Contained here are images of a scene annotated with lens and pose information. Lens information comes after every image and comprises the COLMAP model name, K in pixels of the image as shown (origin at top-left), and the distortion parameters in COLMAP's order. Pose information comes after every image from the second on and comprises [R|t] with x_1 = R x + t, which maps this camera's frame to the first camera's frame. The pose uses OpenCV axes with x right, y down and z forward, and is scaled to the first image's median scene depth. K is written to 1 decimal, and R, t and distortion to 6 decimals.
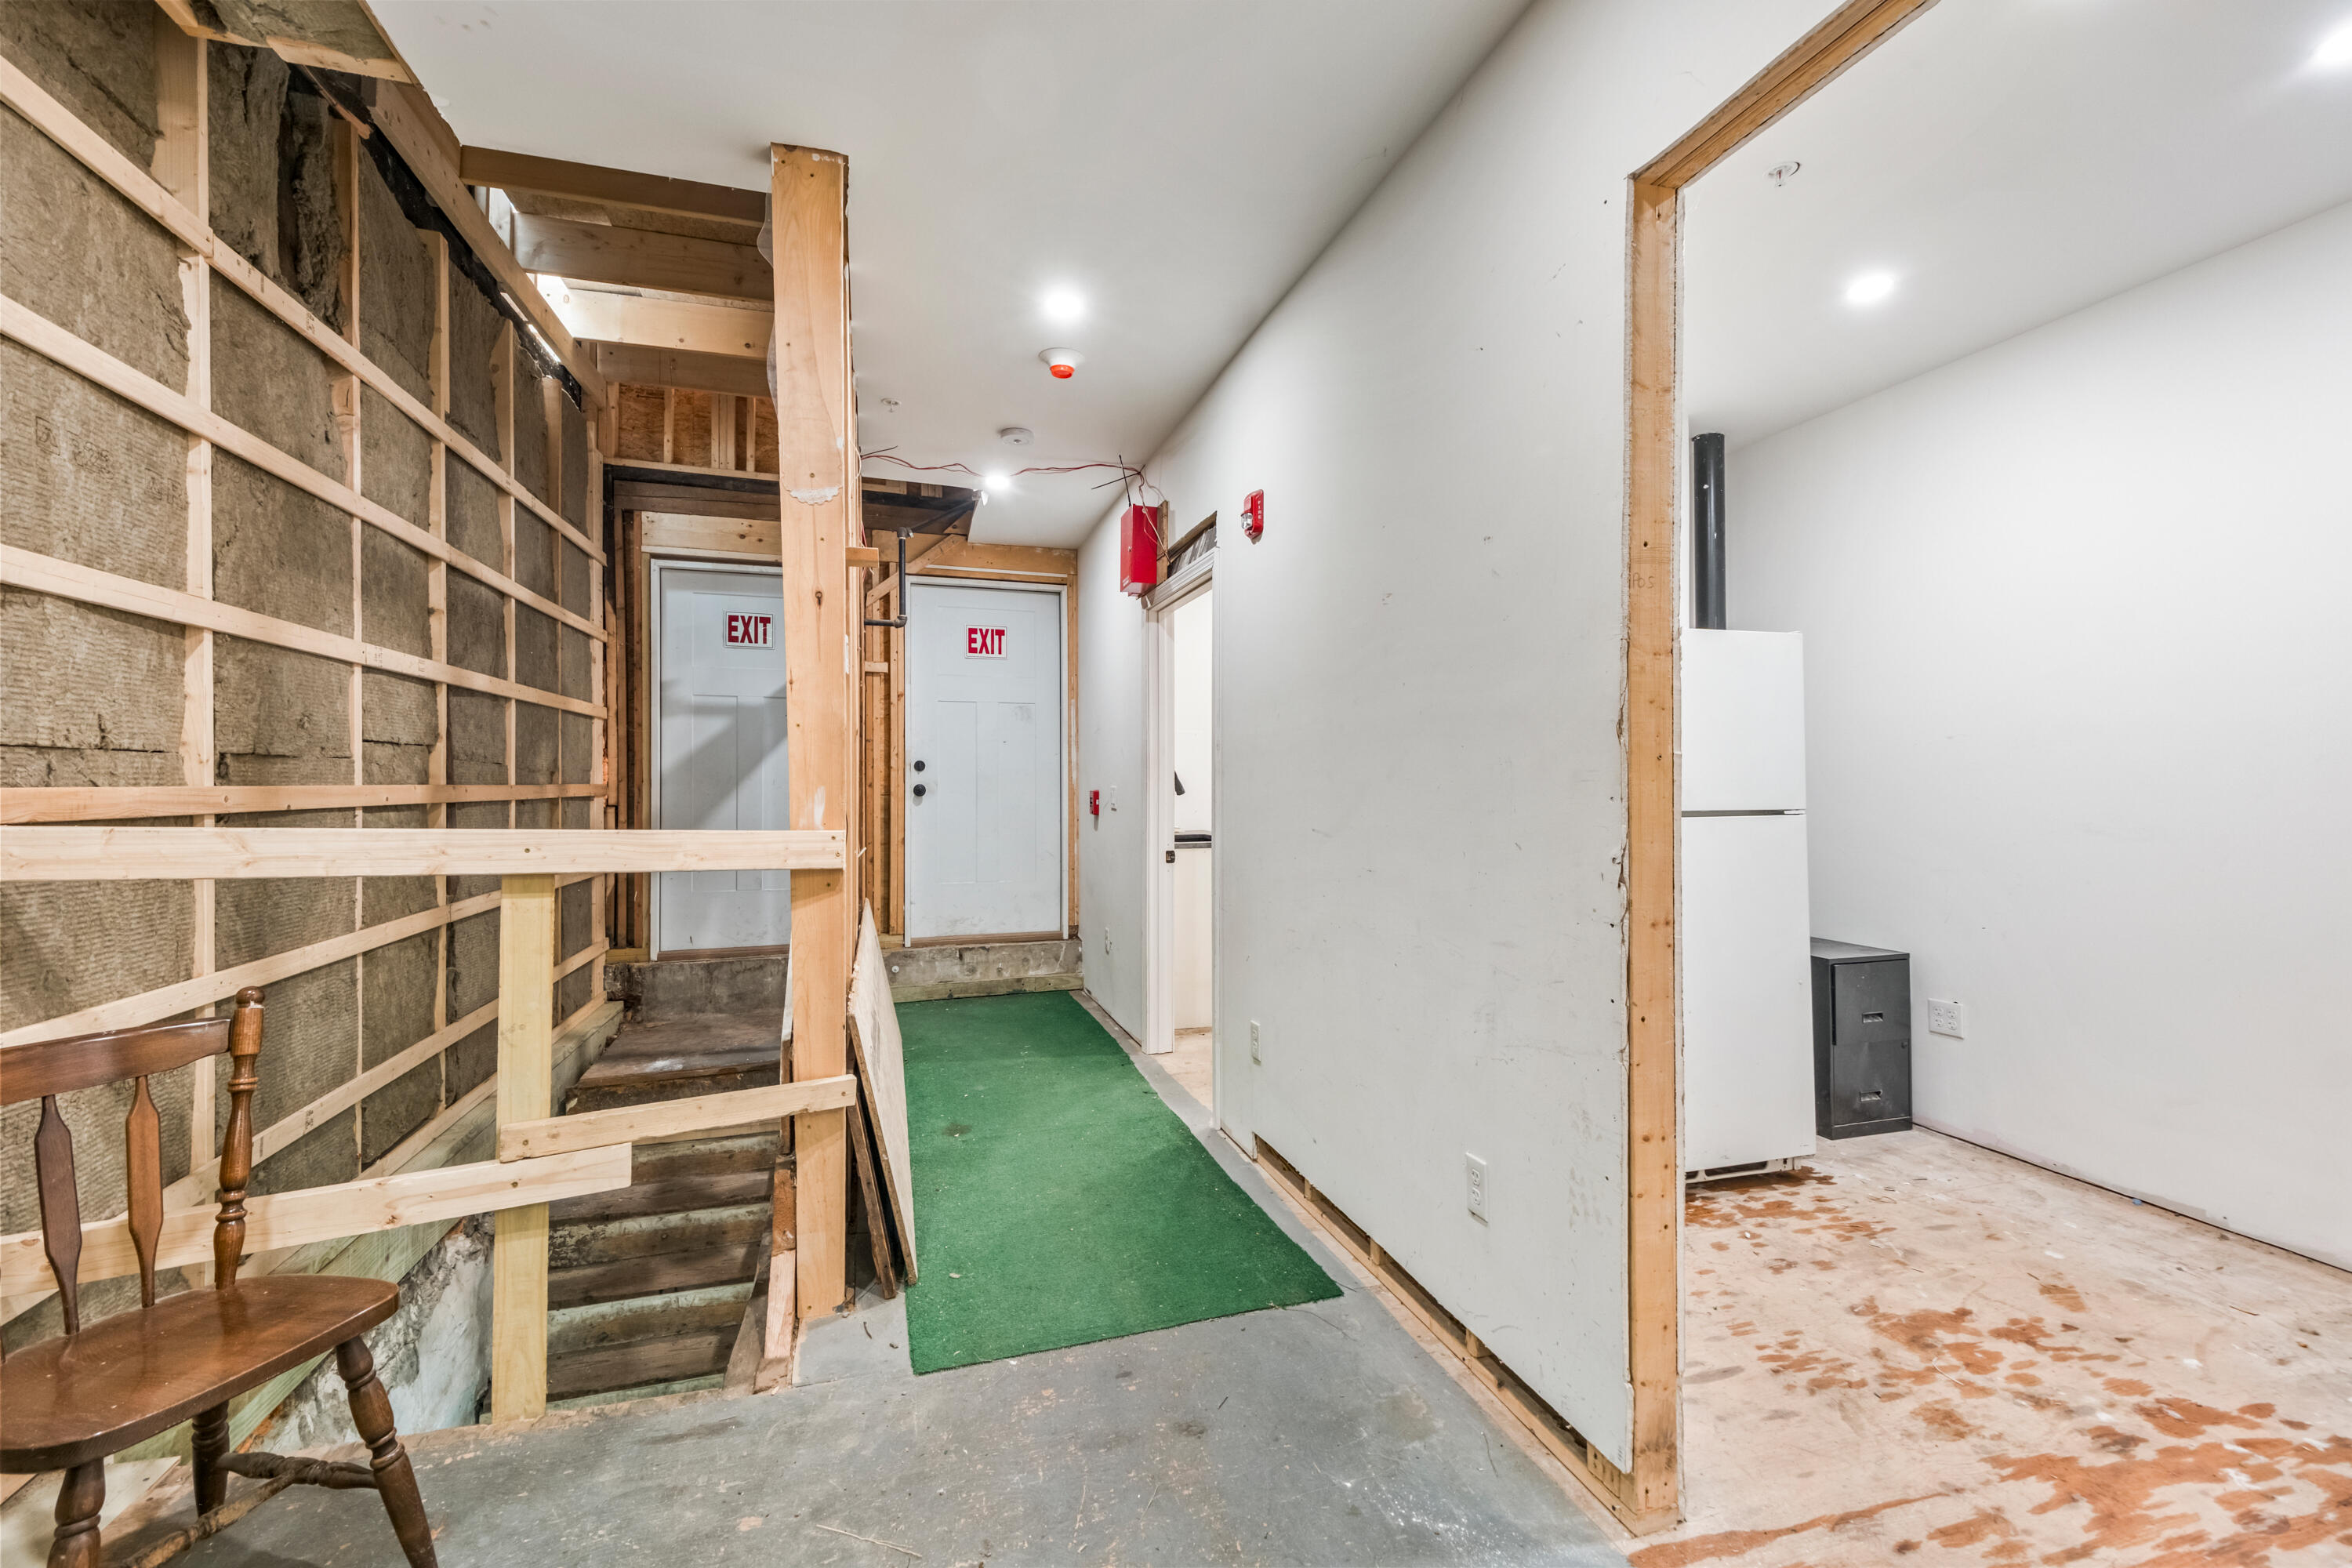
lens RADIAL K [[1002.0, 0, 1175.8], [0, 1002.0, 775.1], [0, 0, 1]] dist [0.003343, -0.000274]
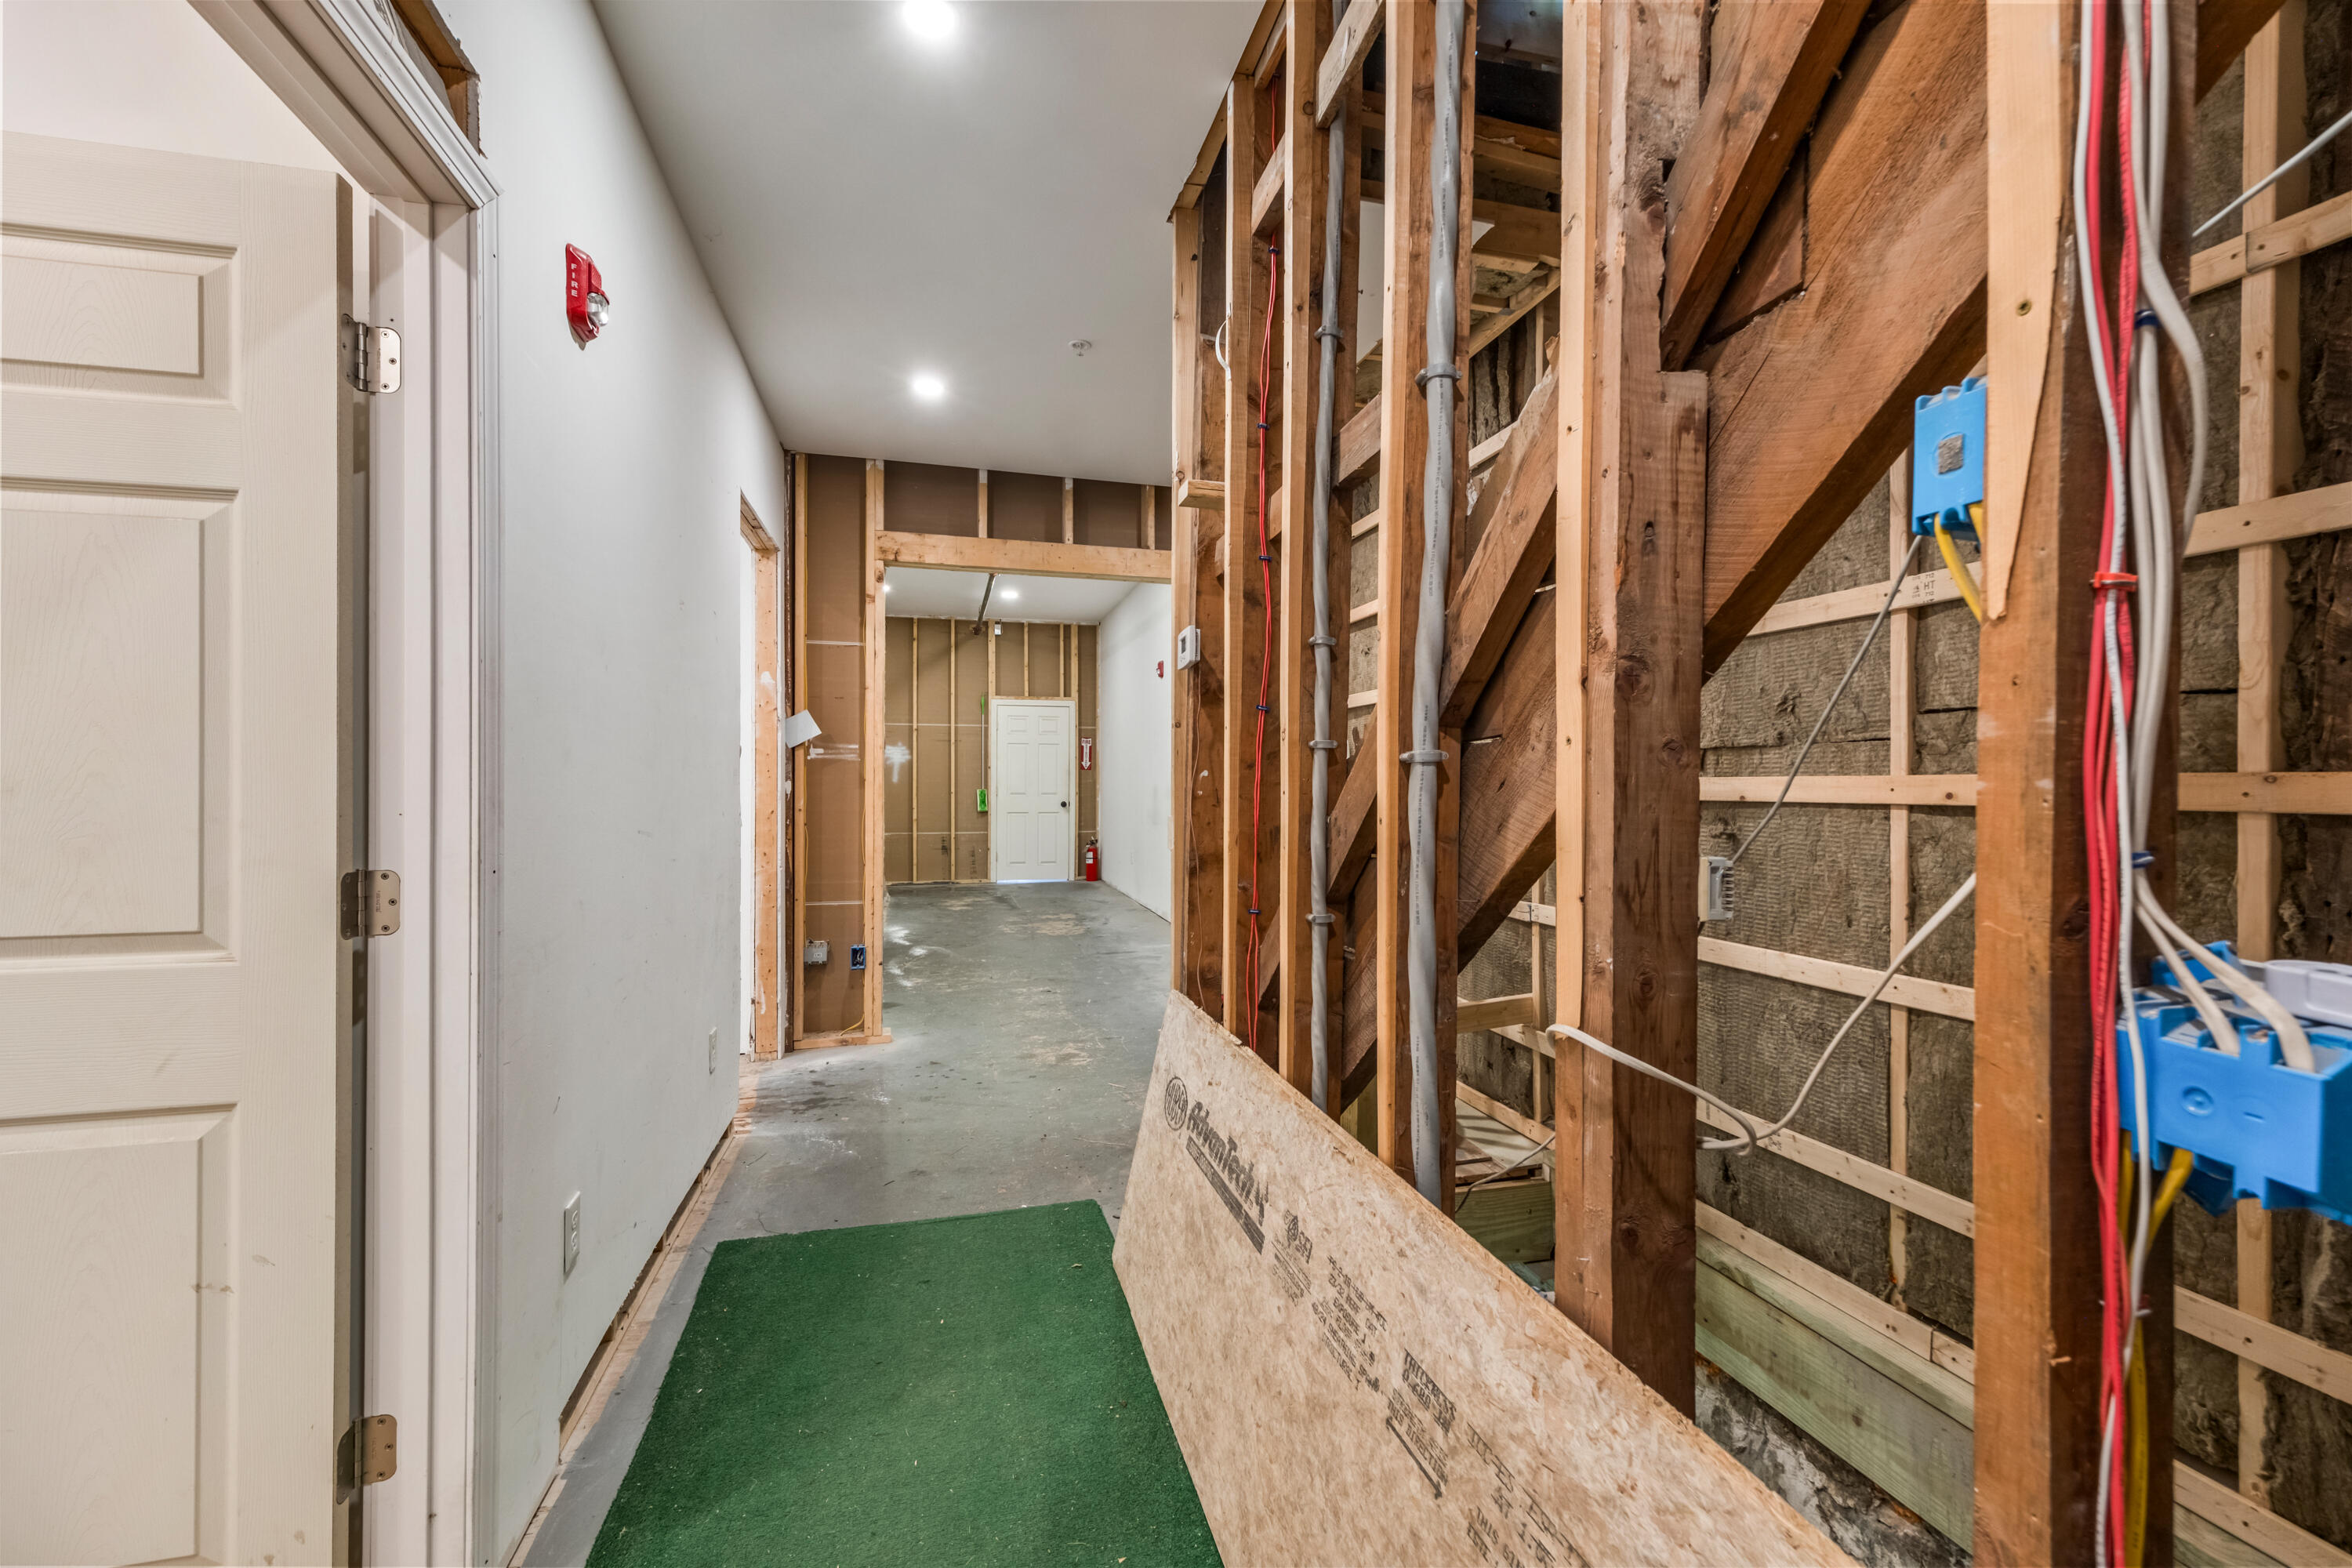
lens RADIAL K [[1002.0, 0, 1175.8], [0, 1002.0, 775.1], [0, 0, 1]] dist [0.003343, -0.000274]
pose [[-0.998758, 0.001321, 0.049801, -0.360129], [0.001083, 0.999988, -0.004818, 0.013581], [-0.049807, -0.004758, -0.998748, 1.939986]]
